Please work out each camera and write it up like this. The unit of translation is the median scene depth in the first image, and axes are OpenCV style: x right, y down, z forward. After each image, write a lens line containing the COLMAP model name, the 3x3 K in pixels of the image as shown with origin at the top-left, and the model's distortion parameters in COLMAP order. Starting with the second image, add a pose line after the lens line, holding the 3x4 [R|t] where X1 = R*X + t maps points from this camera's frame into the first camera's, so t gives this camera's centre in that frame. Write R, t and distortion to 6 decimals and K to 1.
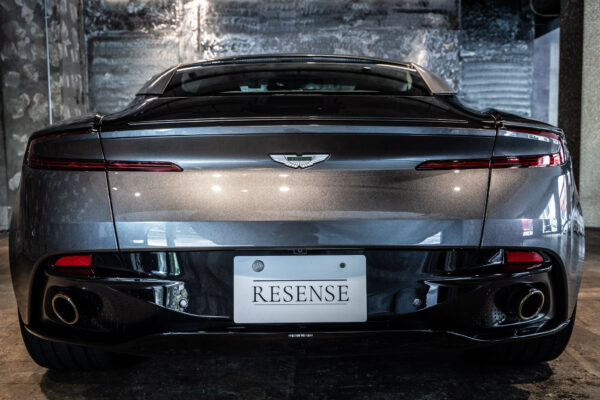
lens RADIAL K [[688.5, 0, 304.0], [0, 688.5, 200.0], [0, 0, 1]] dist [0.008517, 0.000000]
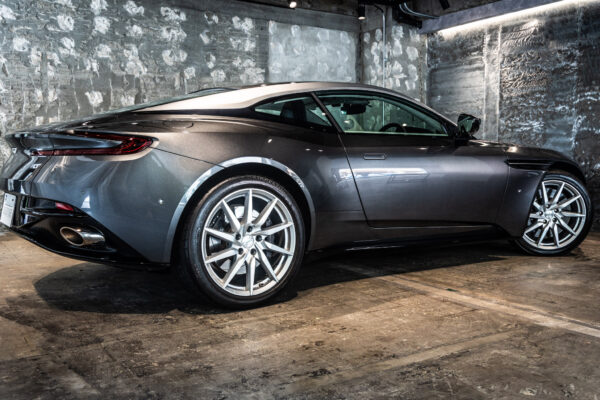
lens RADIAL K [[596.6, 0, 299.9], [0, 596.6, 201.5], [0, 0, 1]] dist [0.009965, 0.000000]
pose [[0.557168, 0.072300, -0.827247, 0.557834], [-0.075709, 0.996476, 0.036099, -0.009103], [0.826942, 0.042517, 0.560678, 0.187933]]
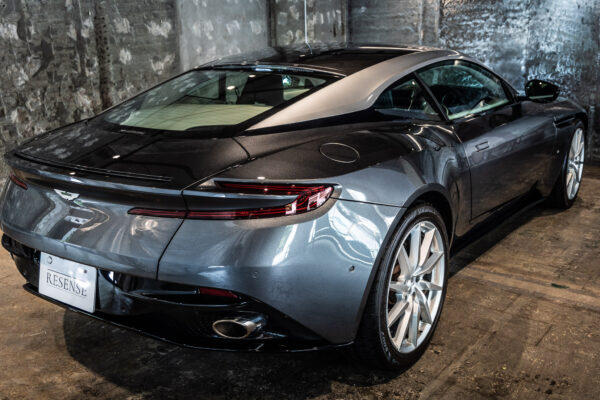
lens RADIAL K [[644.5, 0, 298.2], [0, 644.5, 198.7], [0, 0, 1]] dist [-0.000244, 0.000000]
pose [[0.804066, 0.149974, -0.575313, 0.315383], [-0.039491, 0.978997, 0.200014, -0.092232], [0.593227, -0.138105, 0.793101, 0.059065]]
